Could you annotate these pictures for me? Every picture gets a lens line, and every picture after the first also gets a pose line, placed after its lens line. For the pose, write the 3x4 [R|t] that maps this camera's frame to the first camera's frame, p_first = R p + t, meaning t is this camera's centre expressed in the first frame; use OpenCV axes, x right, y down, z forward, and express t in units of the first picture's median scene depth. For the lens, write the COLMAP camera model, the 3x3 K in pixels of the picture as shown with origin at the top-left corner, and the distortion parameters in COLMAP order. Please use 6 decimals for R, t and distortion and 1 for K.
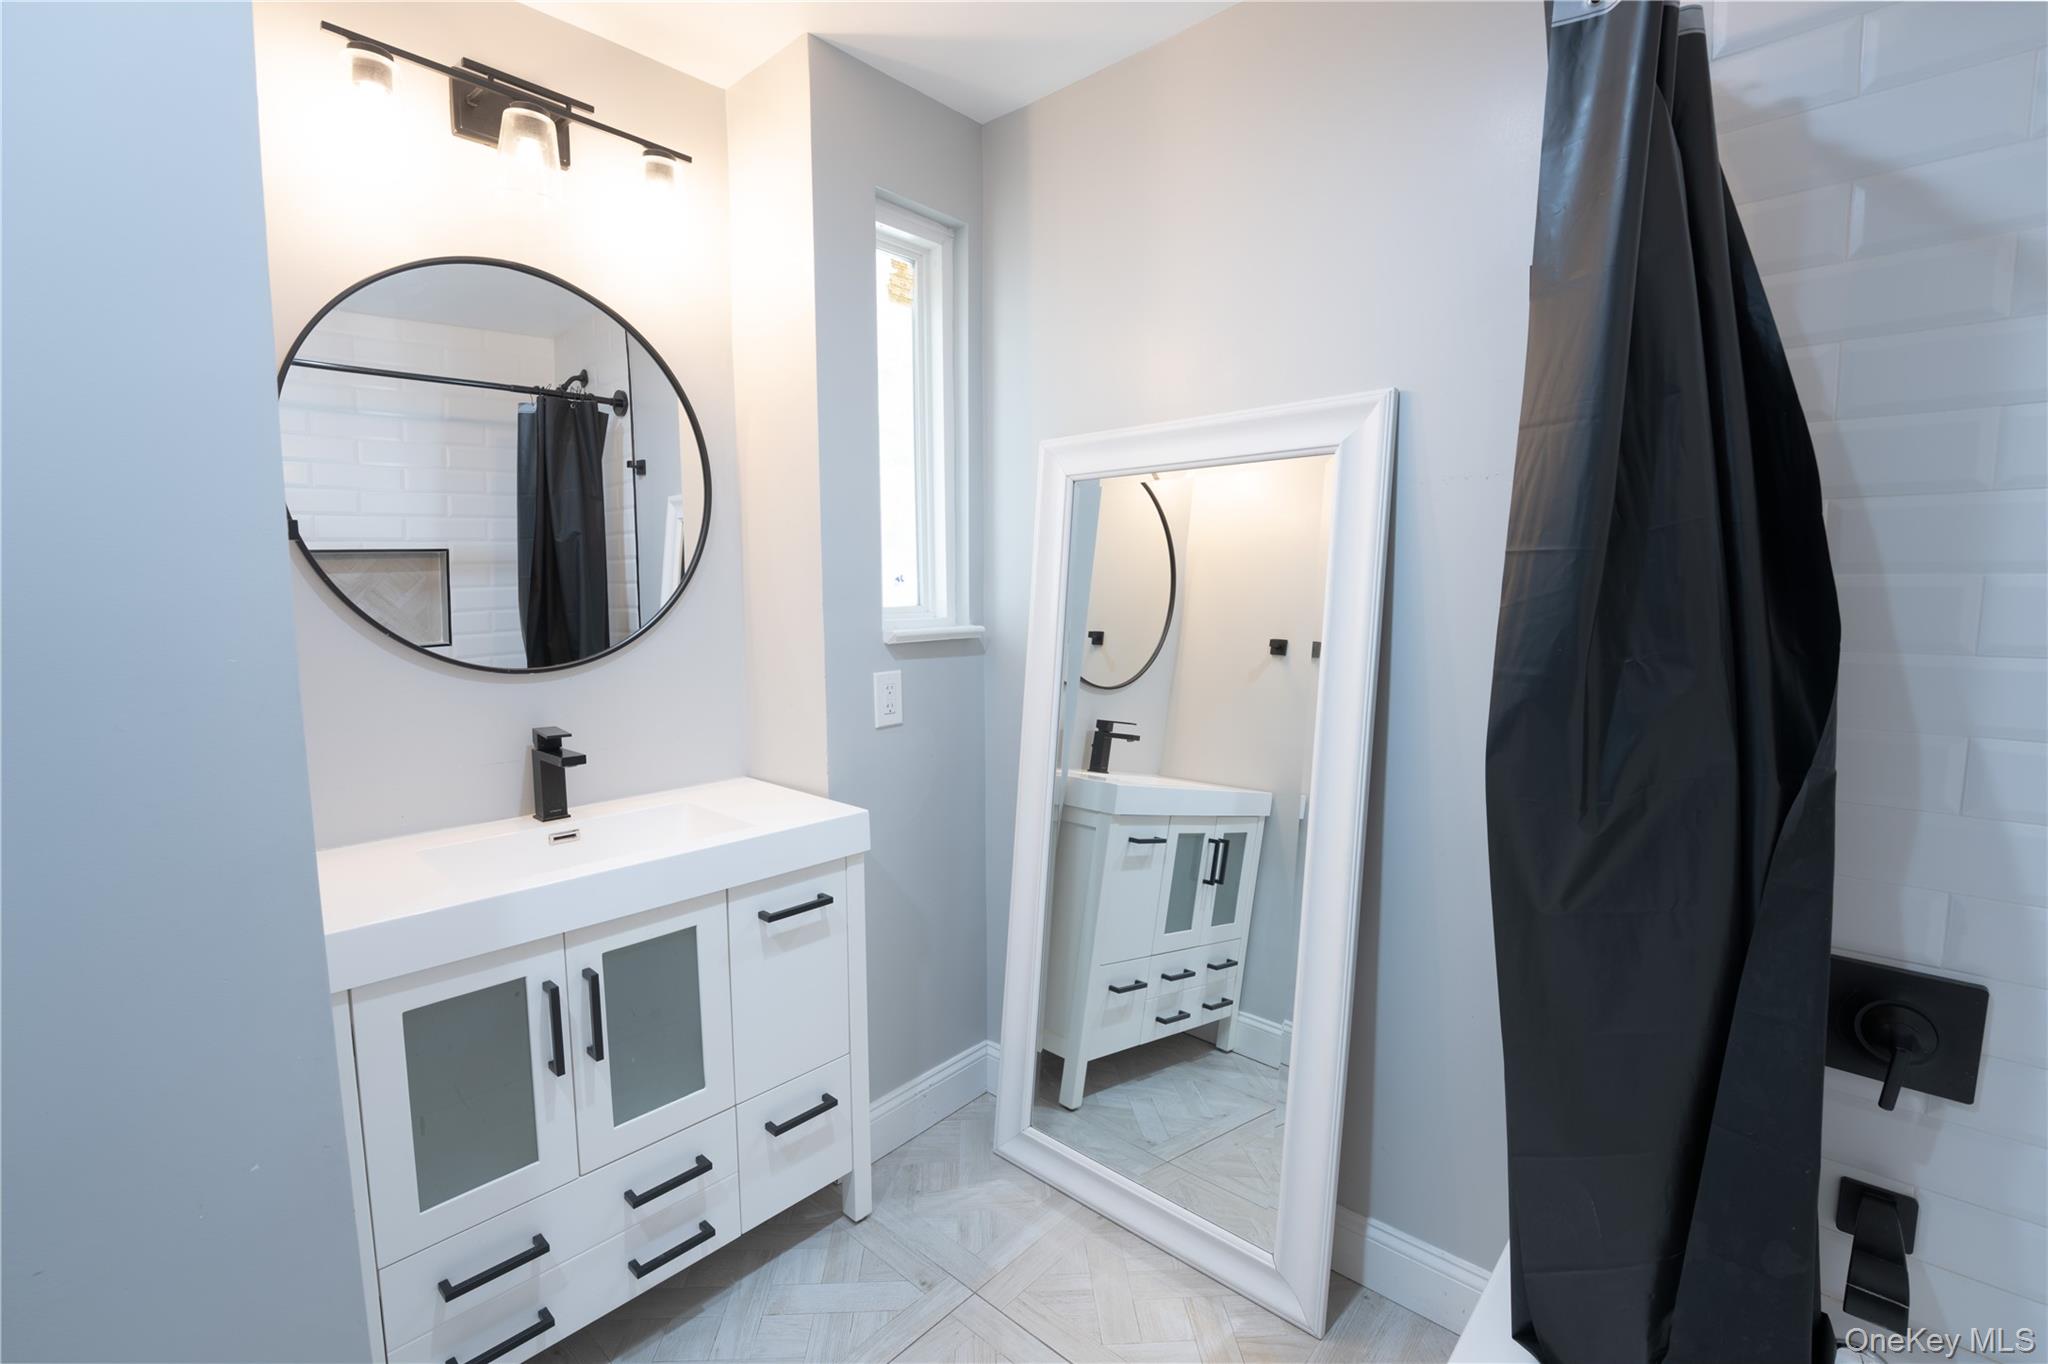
lens RADIAL K [[905.5, 0, 1024.0], [0, 905.5, 682.0], [0, 0, 1]] dist [-0.001768, -0.000360]
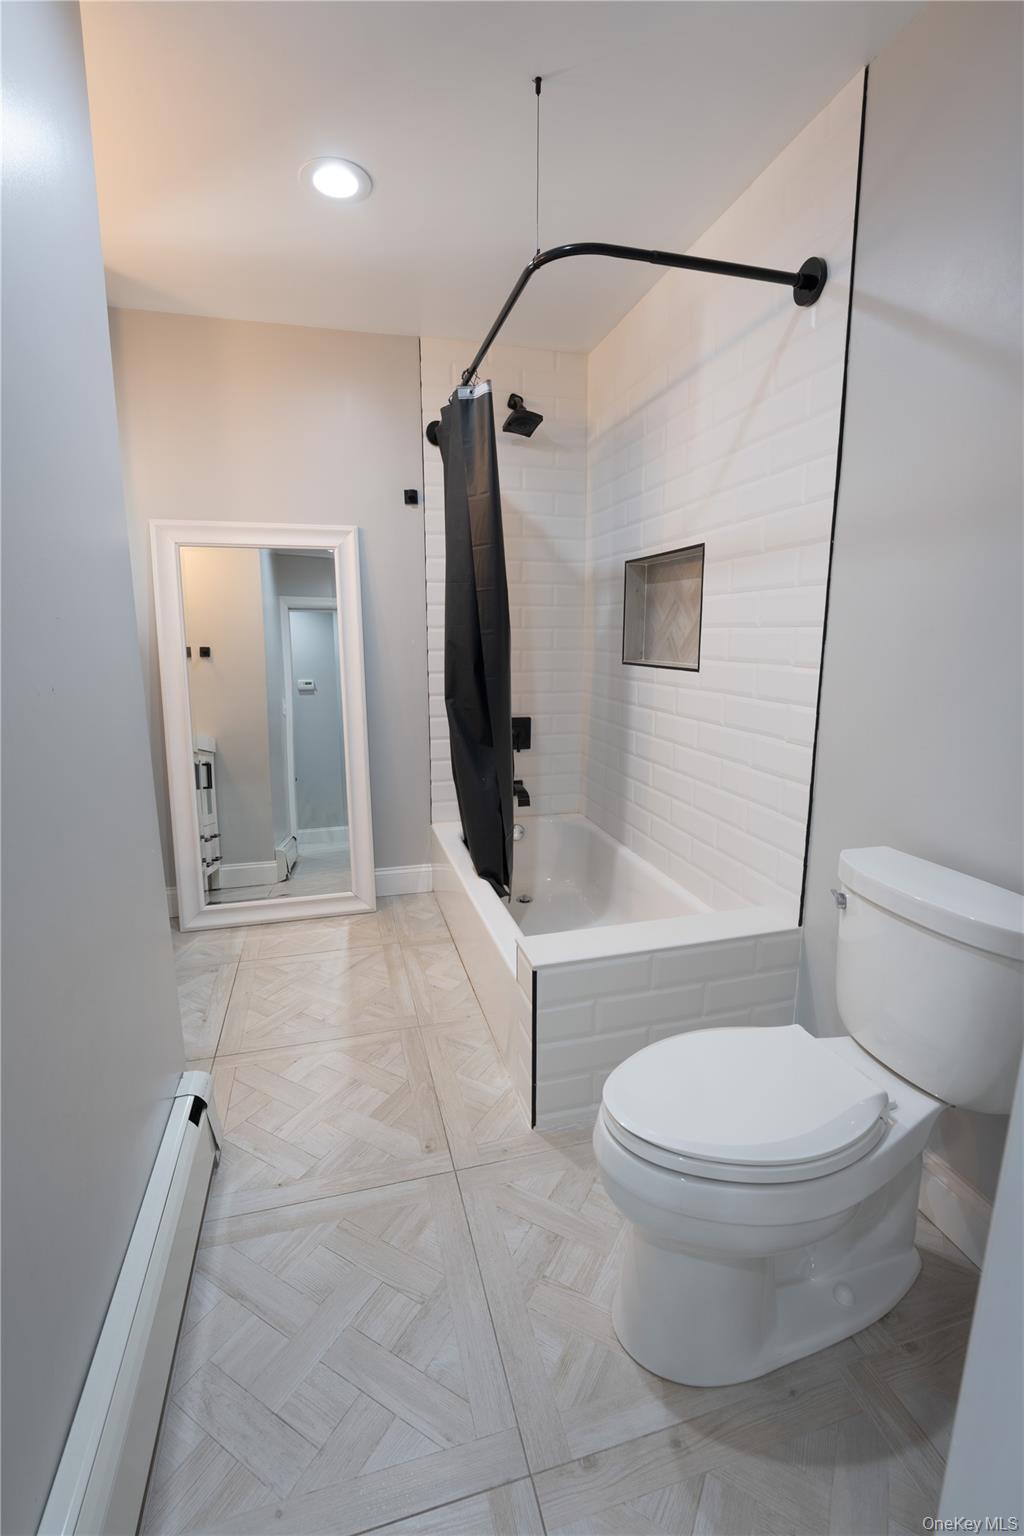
lens RADIAL K [[679.1, 0, 512.0], [0, 679.1, 768.0], [0, 0, 1]] dist [-0.001768, -0.000360]
pose [[0.535482, -0.155410, 0.830125, -0.874087], [0.087353, 0.987843, 0.128589, 0.107591], [-0.840017, 0.003657, 0.542548, -0.307621]]
